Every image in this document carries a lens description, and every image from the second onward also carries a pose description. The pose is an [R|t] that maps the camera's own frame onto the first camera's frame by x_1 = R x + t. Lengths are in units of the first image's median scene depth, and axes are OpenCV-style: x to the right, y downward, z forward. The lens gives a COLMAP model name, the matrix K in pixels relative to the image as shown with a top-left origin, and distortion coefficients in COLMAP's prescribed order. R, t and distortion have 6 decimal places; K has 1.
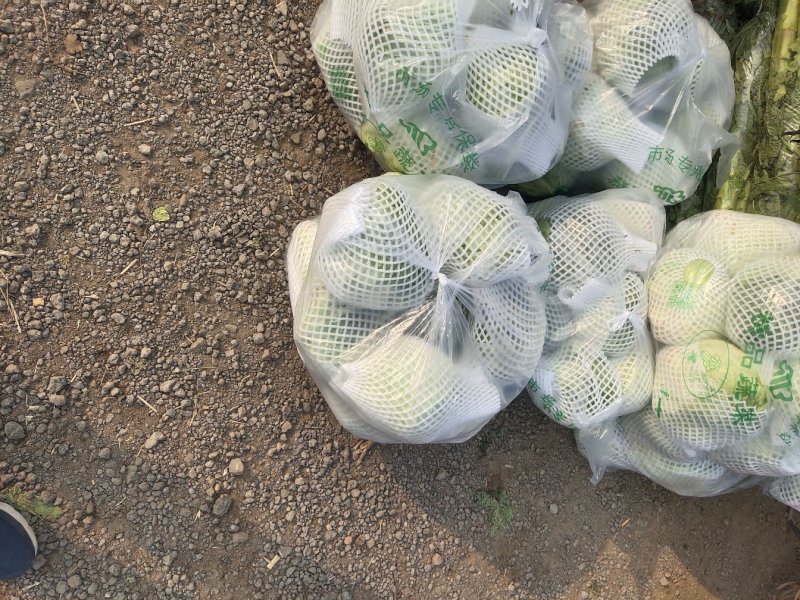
lens RADIAL K [[595.8, 0, 396.1], [0, 595.8, 289.7], [0, 0, 1]] dist [0.019475, -0.015008]
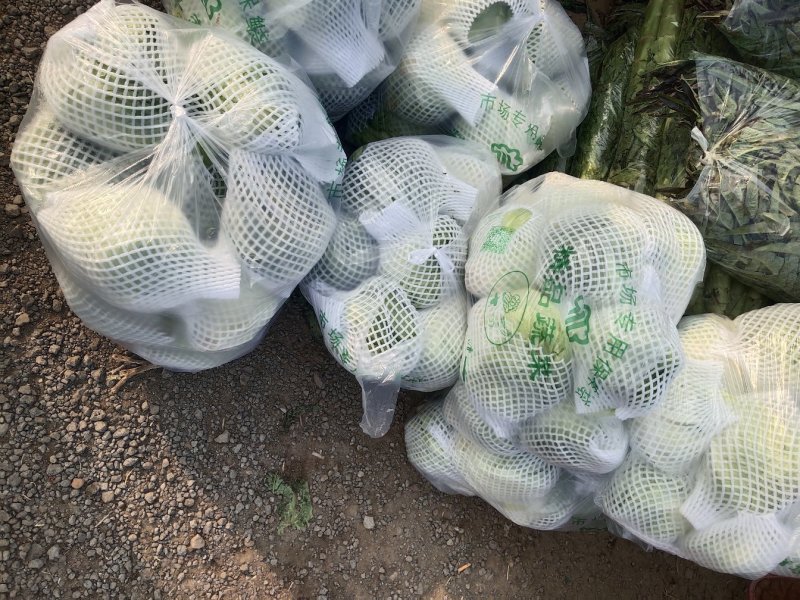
lens RADIAL K [[595.8, 0, 396.1], [0, 595.8, 289.7], [0, 0, 1]] dist [0.019475, -0.015008]
pose [[0.989831, 0.142179, 0.004531, 0.320989], [-0.137828, 0.966450, -0.216745, 0.288190], [-0.035195, 0.213917, 0.976218, 0.129382]]
